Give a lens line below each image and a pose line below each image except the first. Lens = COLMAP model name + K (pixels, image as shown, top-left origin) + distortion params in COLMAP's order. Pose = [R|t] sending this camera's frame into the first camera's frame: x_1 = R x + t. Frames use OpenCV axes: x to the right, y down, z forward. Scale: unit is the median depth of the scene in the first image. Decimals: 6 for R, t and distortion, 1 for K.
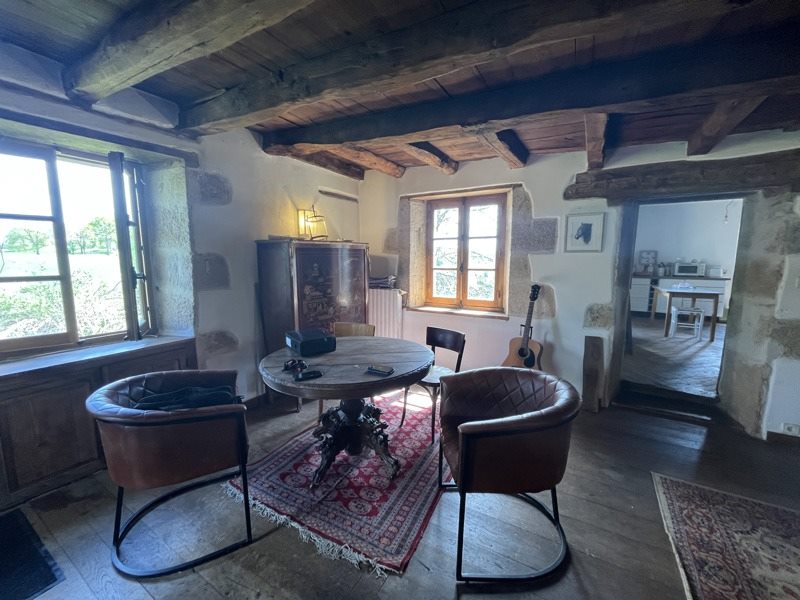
lens RADIAL K [[323.5, 0, 394.0], [0, 323.5, 299.1], [0, 0, 1]] dist [-0.003696, -0.000680]
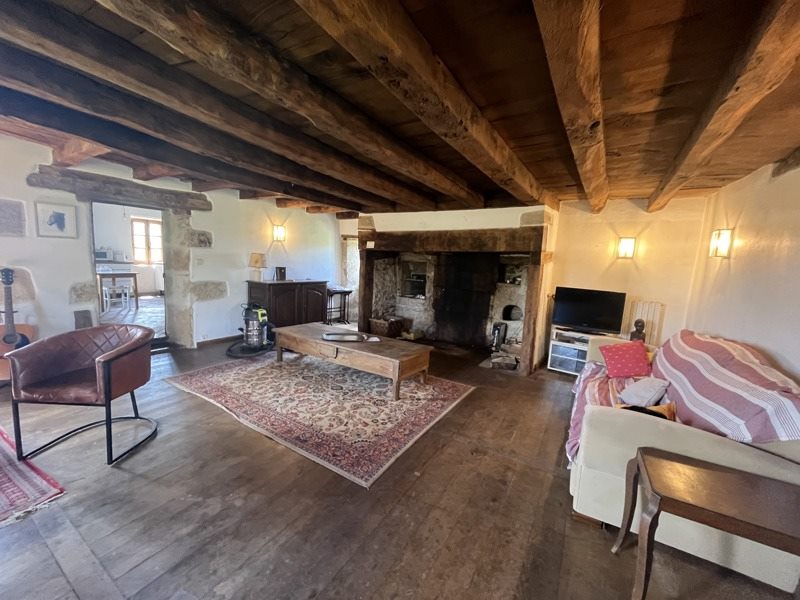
lens RADIAL K [[323.5, 0, 399.0], [0, 323.5, 299.2], [0, 0, 1]] dist [-0.003696, -0.000680]
pose [[0.009314, -0.120881, 0.992623, -0.539441], [0.078081, 0.989723, 0.119795, 0.024309], [-0.996903, 0.076389, 0.018657, -0.185399]]
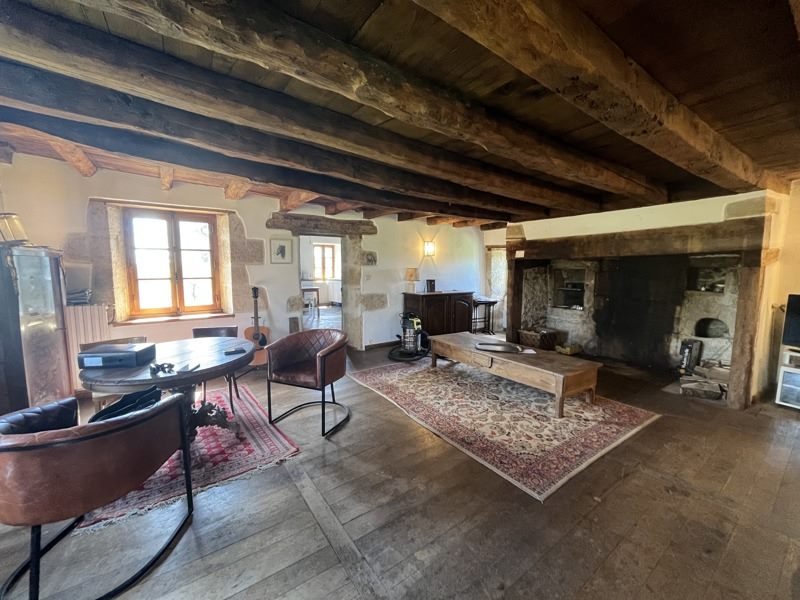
lens RADIAL K [[323.5, 0, 397.7], [0, 323.5, 299.6], [0, 0, 1]] dist [-0.003696, -0.000680]
pose [[0.405422, -0.093393, 0.909346, -0.602961], [0.115140, 0.992062, 0.050554, 0.009336], [-0.906849, 0.084207, 0.412957, -0.121123]]
